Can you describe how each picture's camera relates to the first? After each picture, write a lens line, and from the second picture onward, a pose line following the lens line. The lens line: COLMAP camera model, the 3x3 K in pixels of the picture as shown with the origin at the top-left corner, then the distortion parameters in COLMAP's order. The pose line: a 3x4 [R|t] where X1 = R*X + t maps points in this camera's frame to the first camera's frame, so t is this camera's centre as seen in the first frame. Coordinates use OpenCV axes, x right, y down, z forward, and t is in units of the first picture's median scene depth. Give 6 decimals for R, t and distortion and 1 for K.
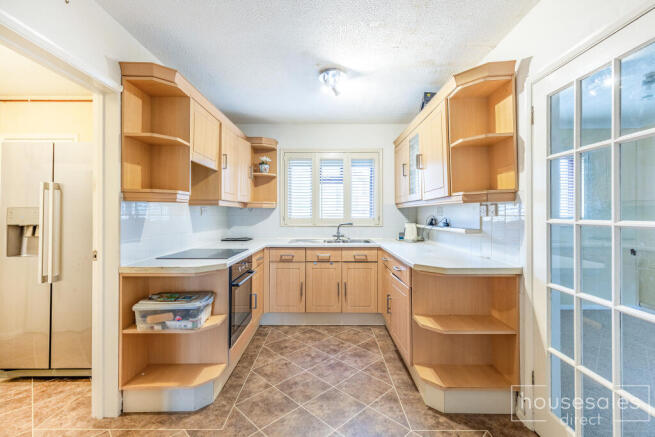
lens RADIAL K [[302.4, 0, 328.1], [0, 302.4, 215.4], [0, 0, 1]] dist [0.009593, -0.000251]
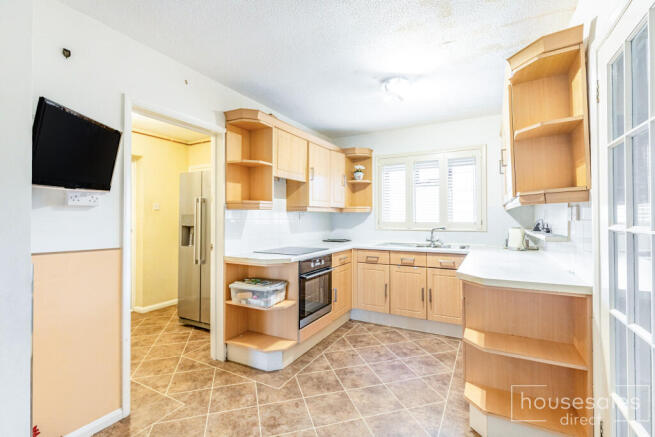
lens RADIAL K [[302.4, 0, 324.8], [0, 302.4, 217.5], [0, 0, 1]] dist [0.009593, -0.000251]
pose [[0.877912, -0.003746, -0.478808, 0.348412], [0.001935, 0.999989, -0.004275, -0.003166], [0.478819, 0.002827, 0.877909, -0.015492]]
